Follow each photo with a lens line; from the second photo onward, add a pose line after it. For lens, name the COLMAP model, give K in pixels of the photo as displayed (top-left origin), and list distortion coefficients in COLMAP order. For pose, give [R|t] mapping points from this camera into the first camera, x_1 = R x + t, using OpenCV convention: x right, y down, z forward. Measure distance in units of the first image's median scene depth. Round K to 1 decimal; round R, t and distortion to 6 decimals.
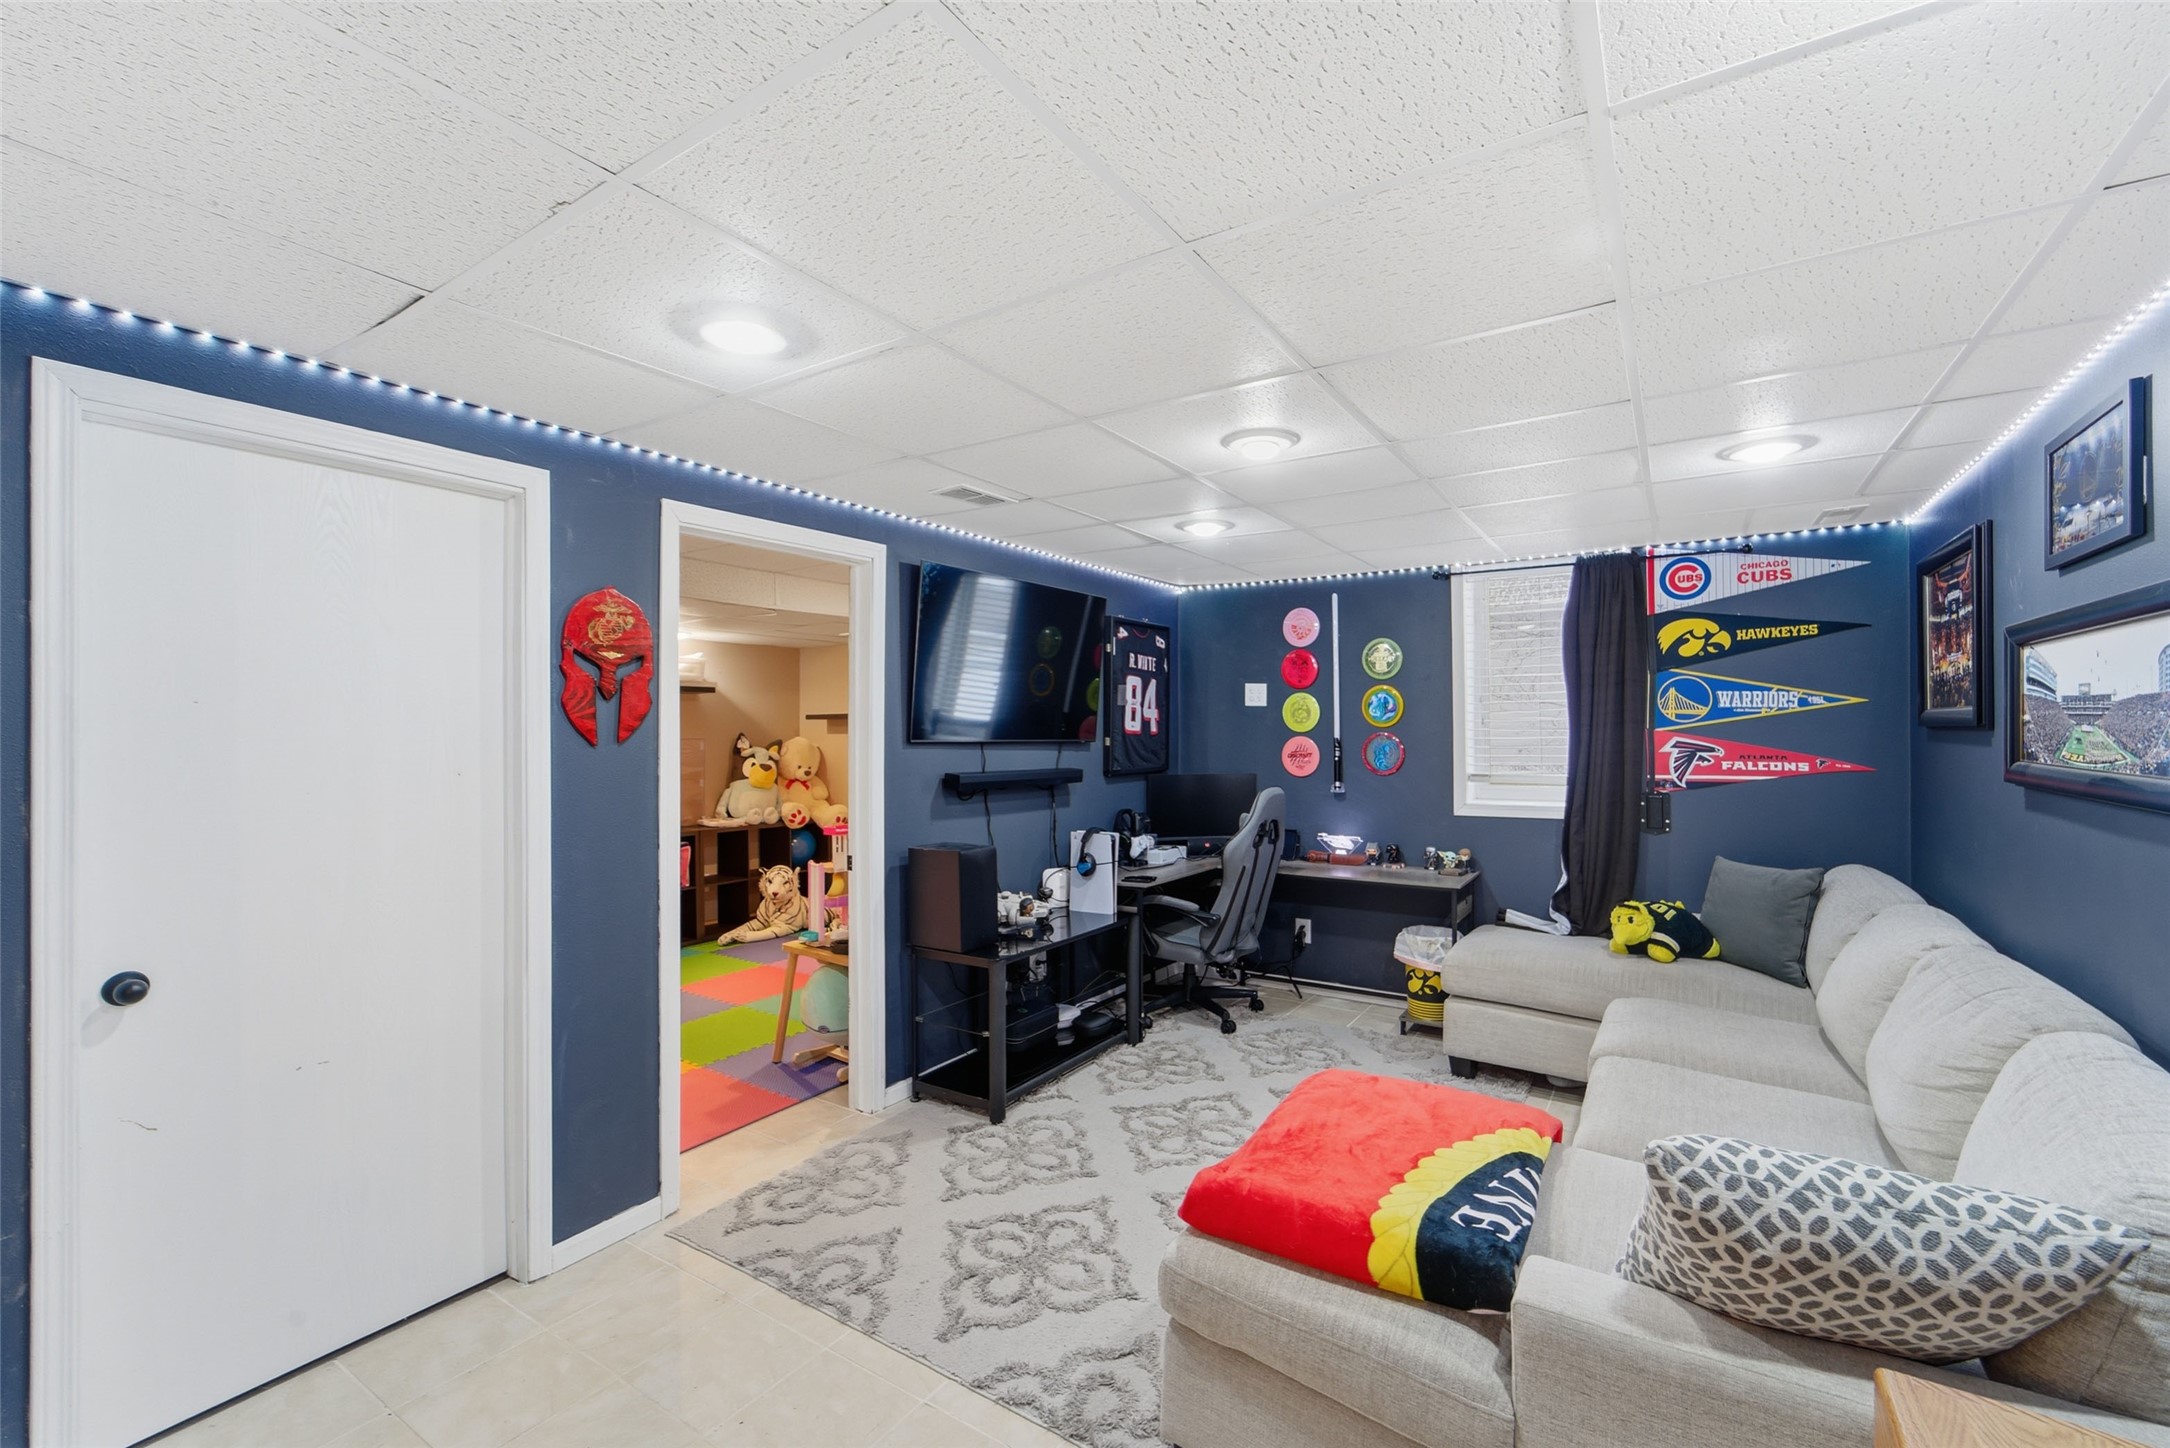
lens RADIAL K [[908.1, 0, 1111.2], [0, 908.1, 729.6], [0, 0, 1]] dist [-0.004407, 0.001689]
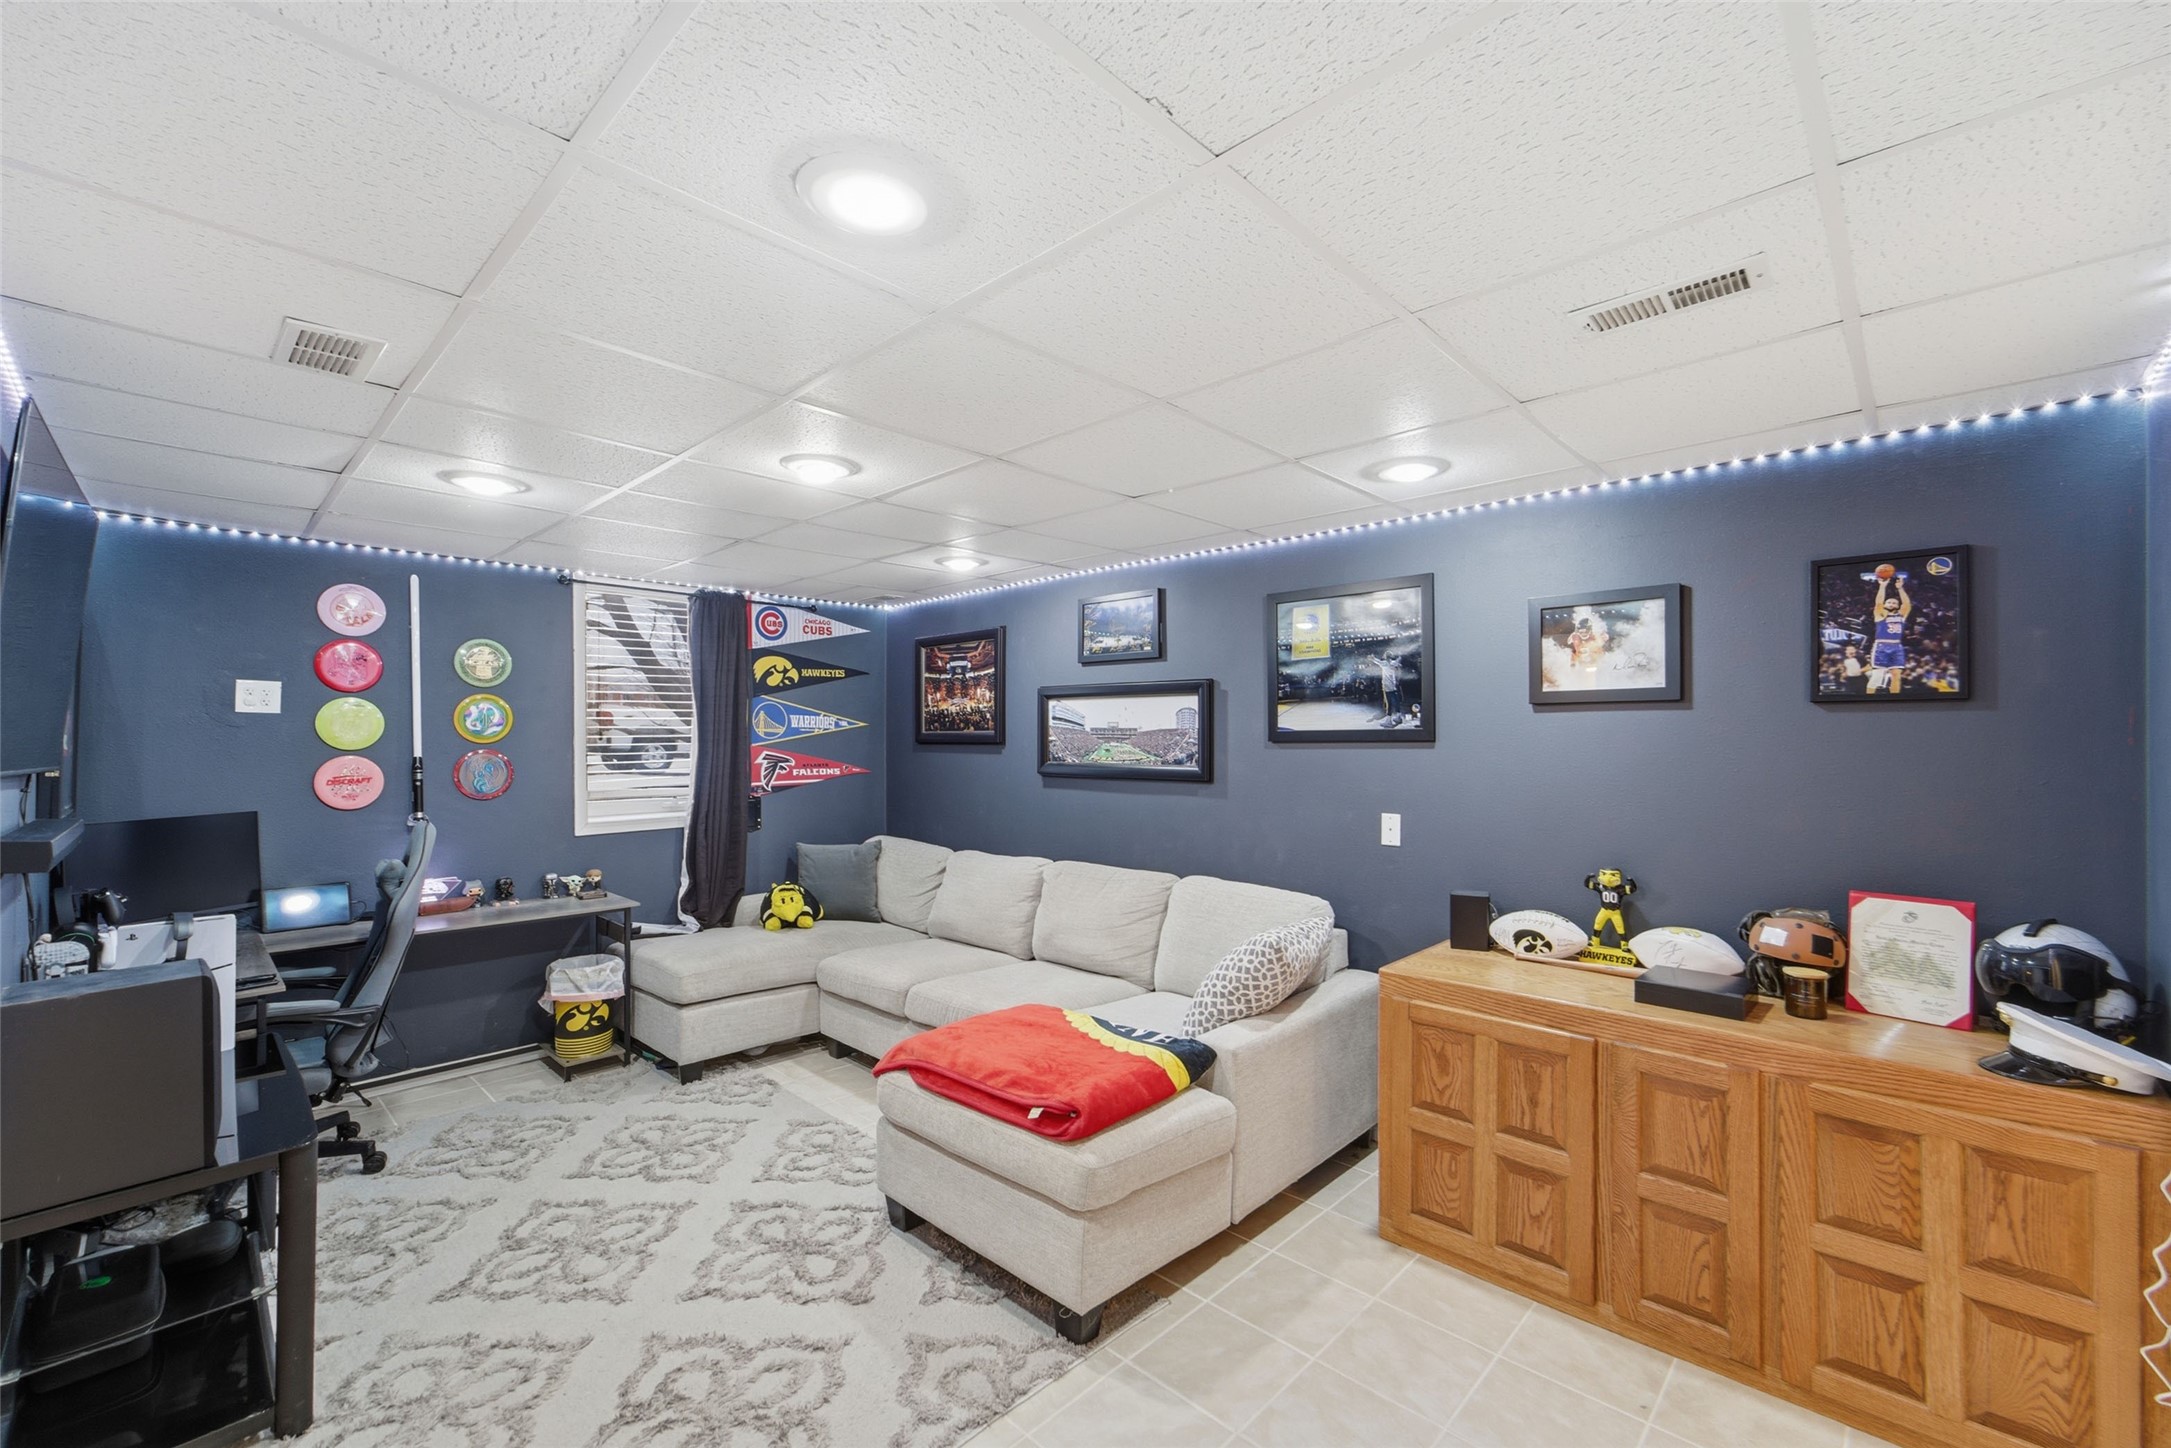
lens RADIAL K [[908.5, 0, 1106.8], [0, 908.5, 721.6], [0, 0, 1]] dist [-0.004407, 0.001689]
pose [[0.180774, 0.020868, 0.983303, -0.513780], [0.002279, 0.999763, -0.021637, -0.003646], [-0.983522, 0.006152, 0.180684, 0.323429]]
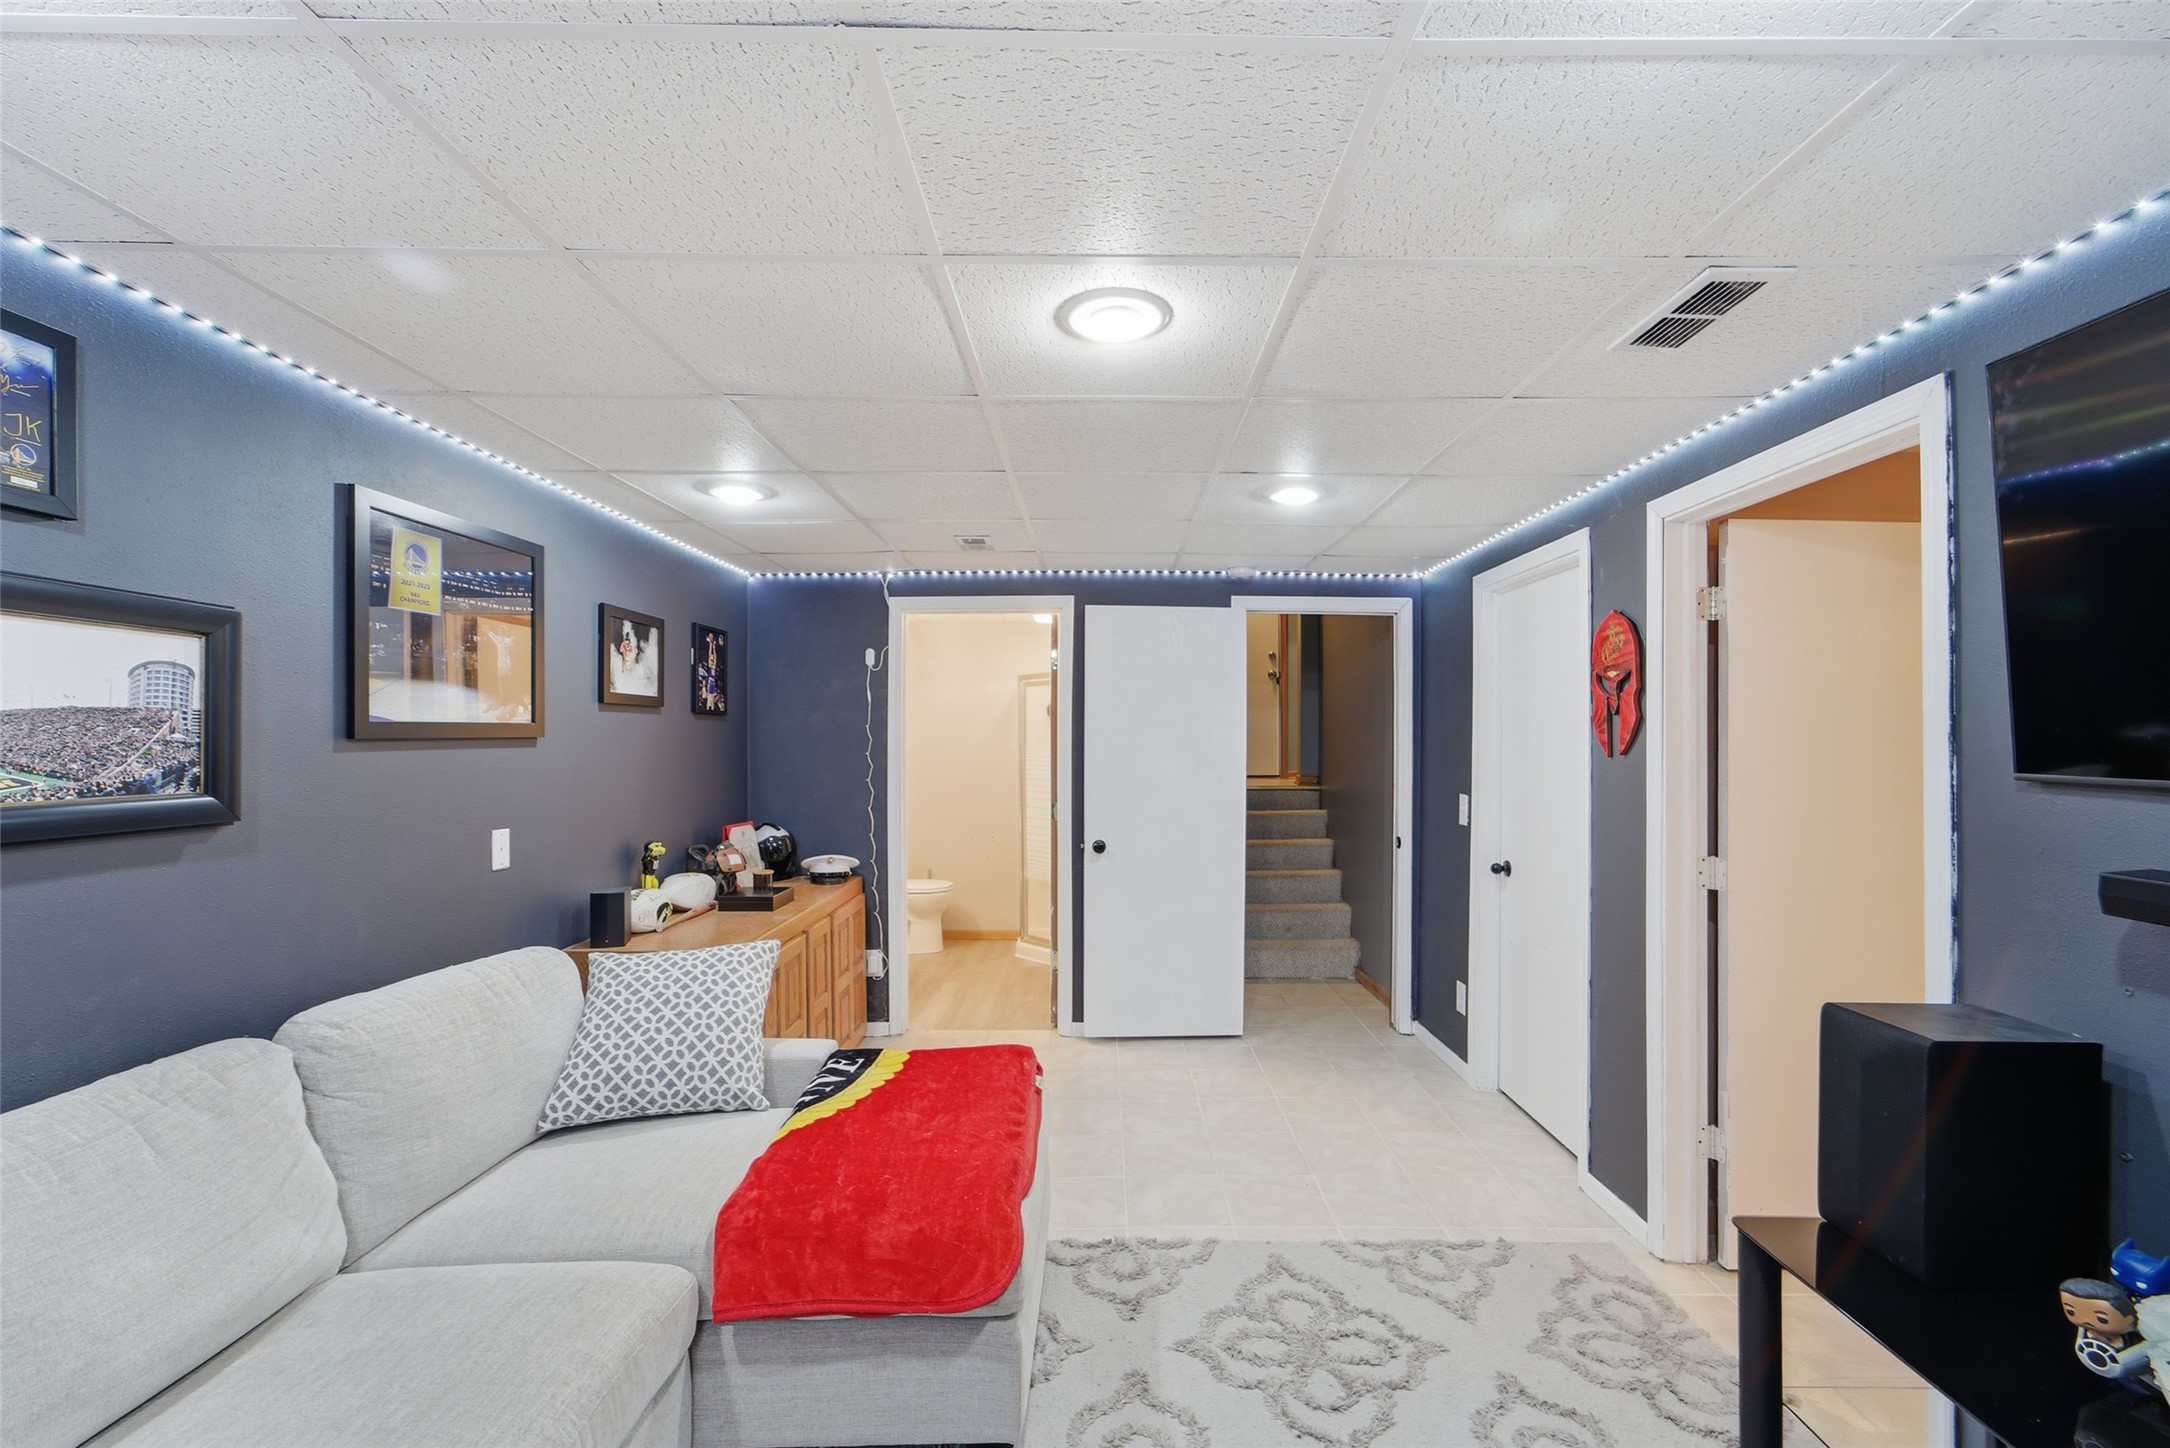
lens RADIAL K [[908.1, 0, 1113.8], [0, 908.1, 743.8], [0, 0, 1]] dist [-0.004407, 0.001689]
pose [[-0.838068, 0.003785, -0.545553, 0.347260], [-0.000762, 0.999967, 0.008108, -0.004565], [0.545566, 0.007210, -0.838037, 1.022854]]
